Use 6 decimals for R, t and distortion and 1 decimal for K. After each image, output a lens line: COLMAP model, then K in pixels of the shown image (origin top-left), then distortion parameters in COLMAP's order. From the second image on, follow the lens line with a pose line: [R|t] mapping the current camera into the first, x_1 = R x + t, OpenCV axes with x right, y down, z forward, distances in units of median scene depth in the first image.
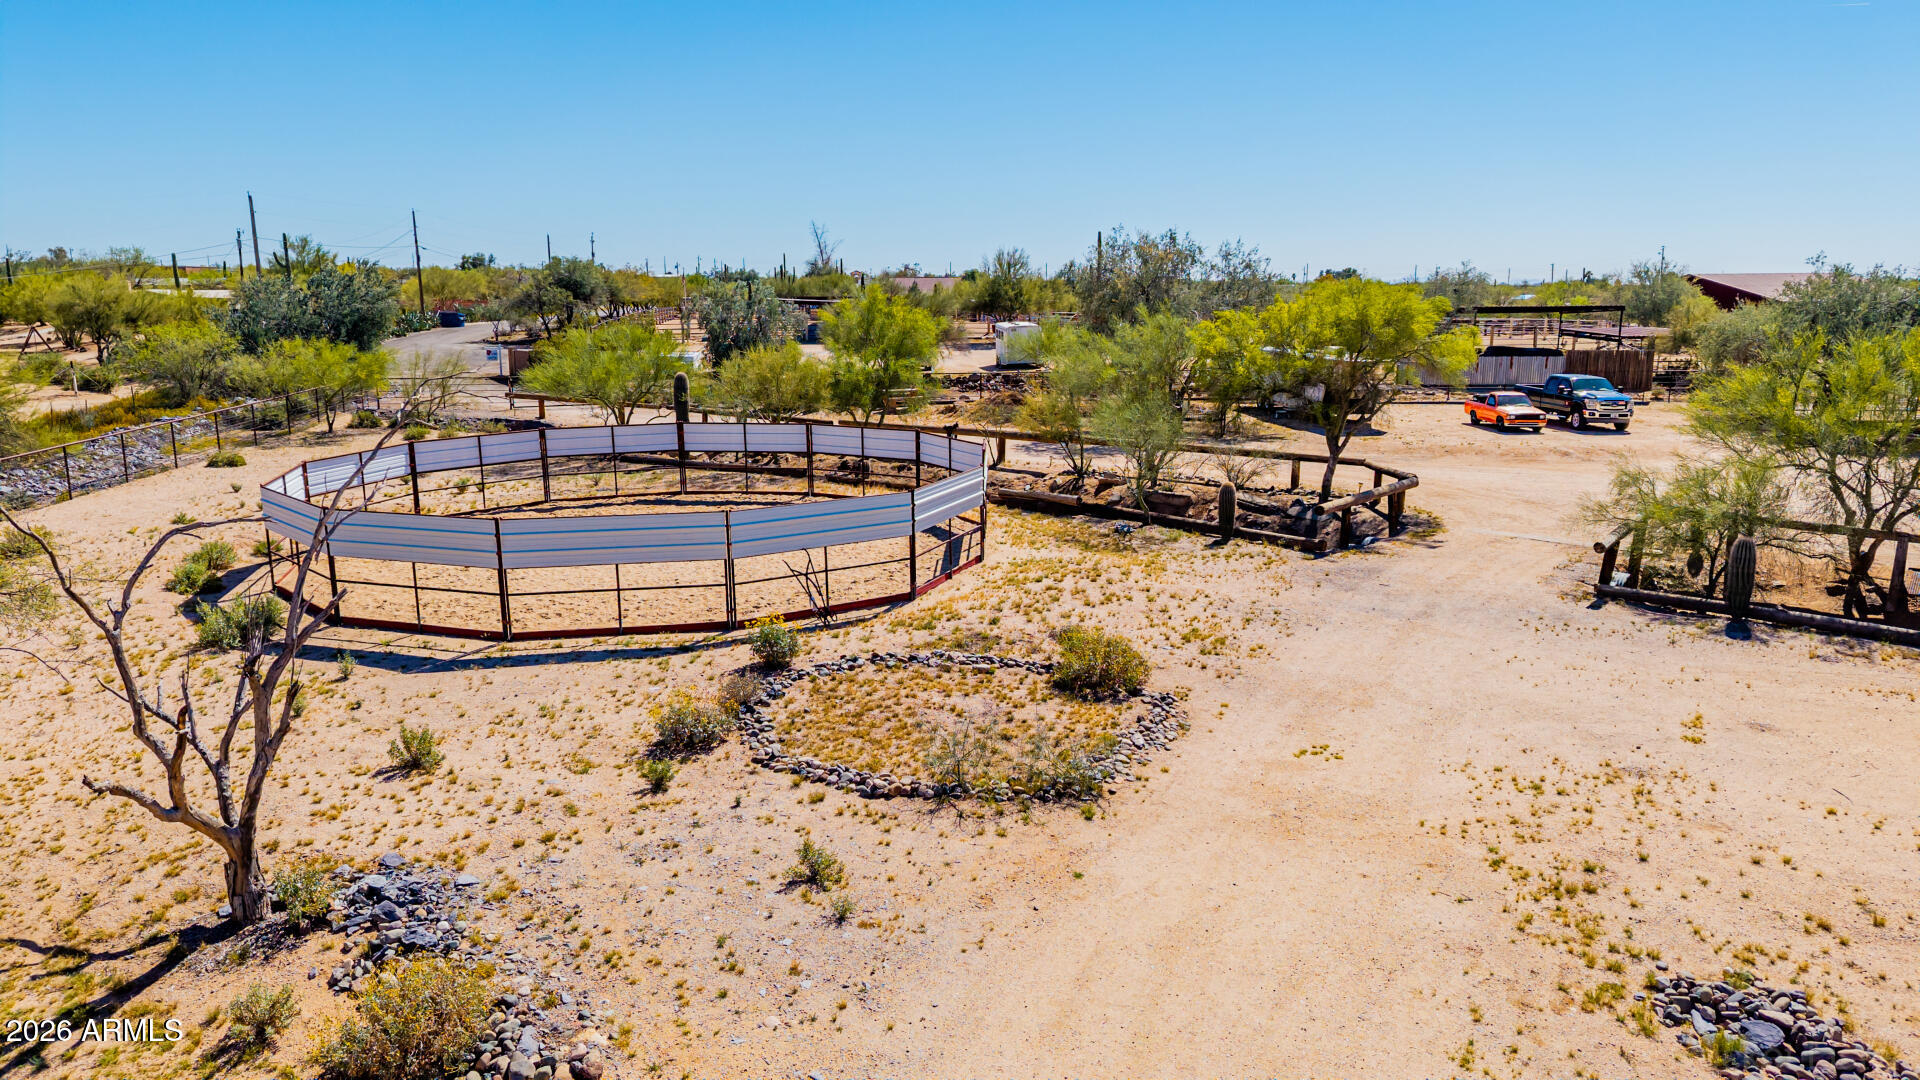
lens RADIAL K [[1274.9, 0, 944.6], [0, 1274.9, 546.4], [0, 0, 1]] dist [0.046310, -0.054296]
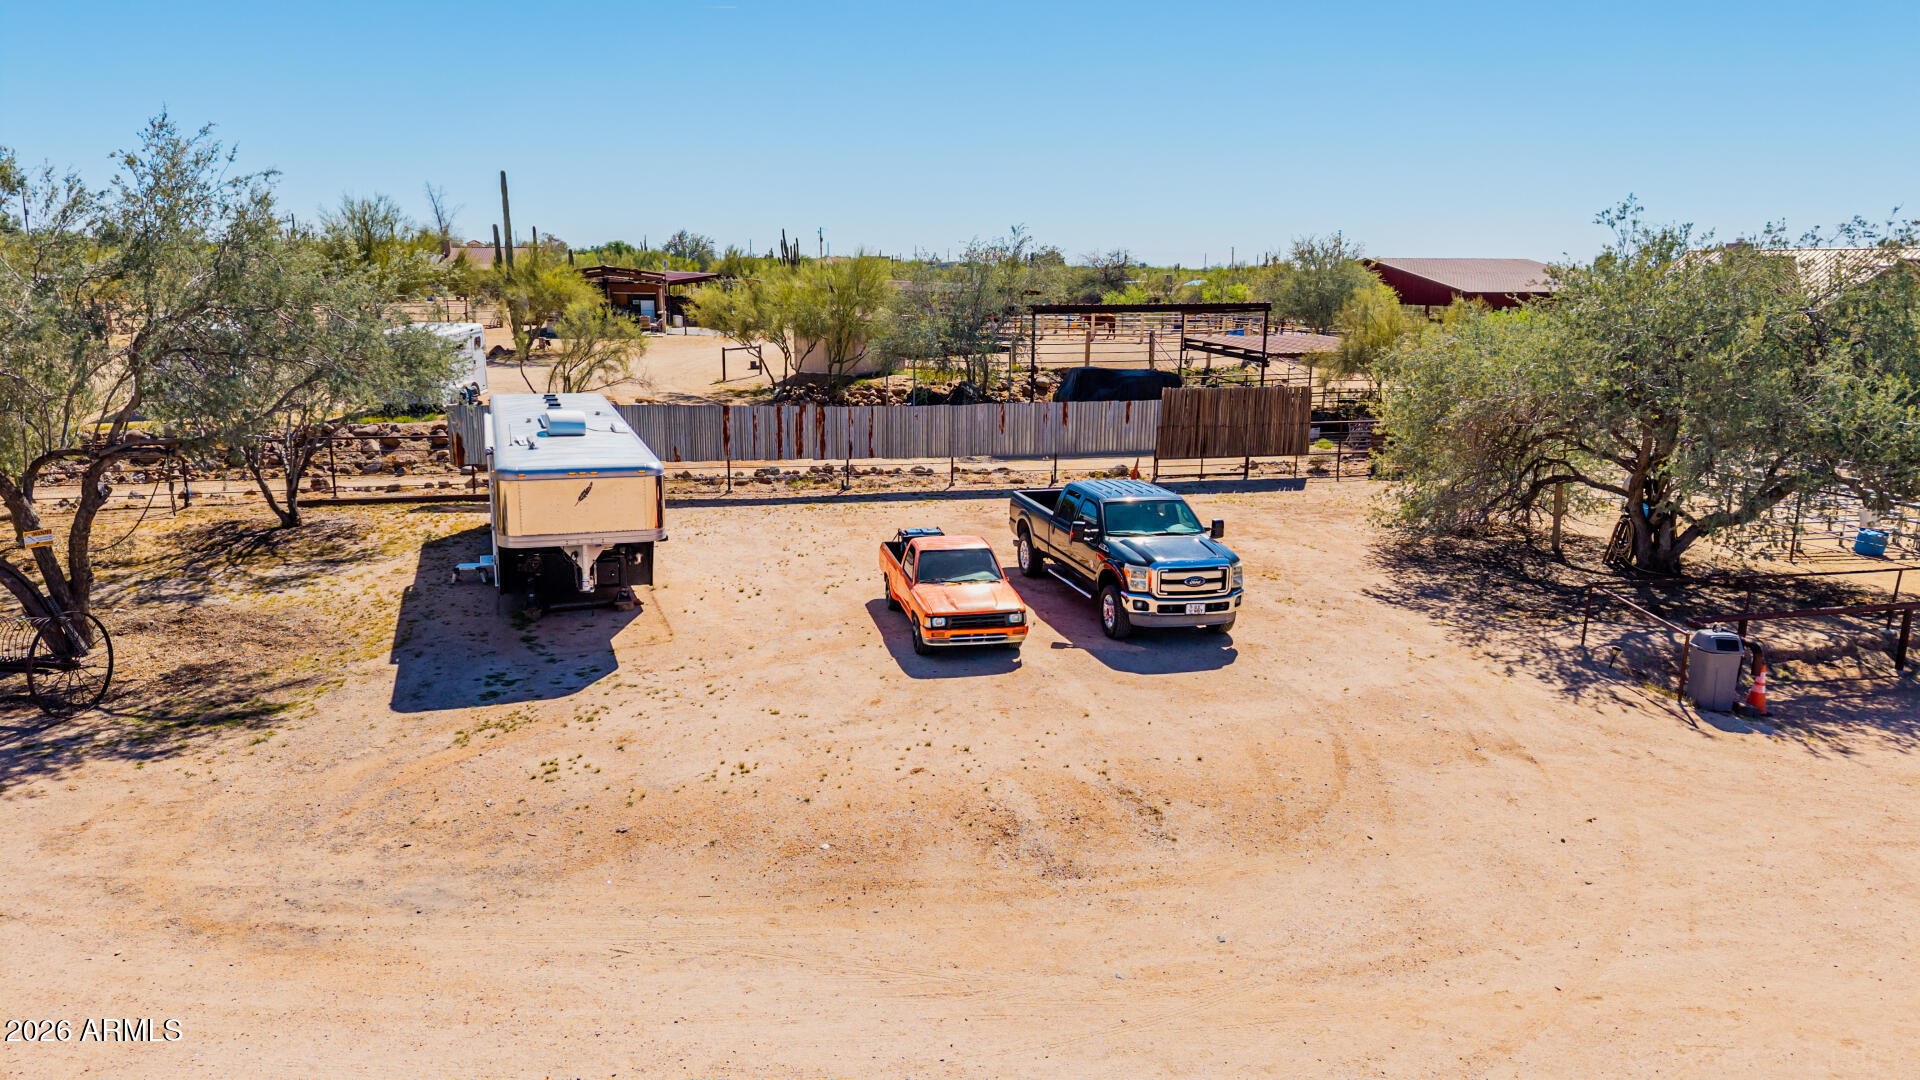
lens RADIAL K [[1277.3, 0, 954.1], [0, 1277.3, 544.0], [0, 0, 1]] dist [0.129453, -0.043169]
pose [[0.976469, -0.025295, 0.214170, 0.227837], [0.021924, 0.999596, 0.018098, -0.080763], [-0.214541, -0.012976, 0.976629, 0.397192]]
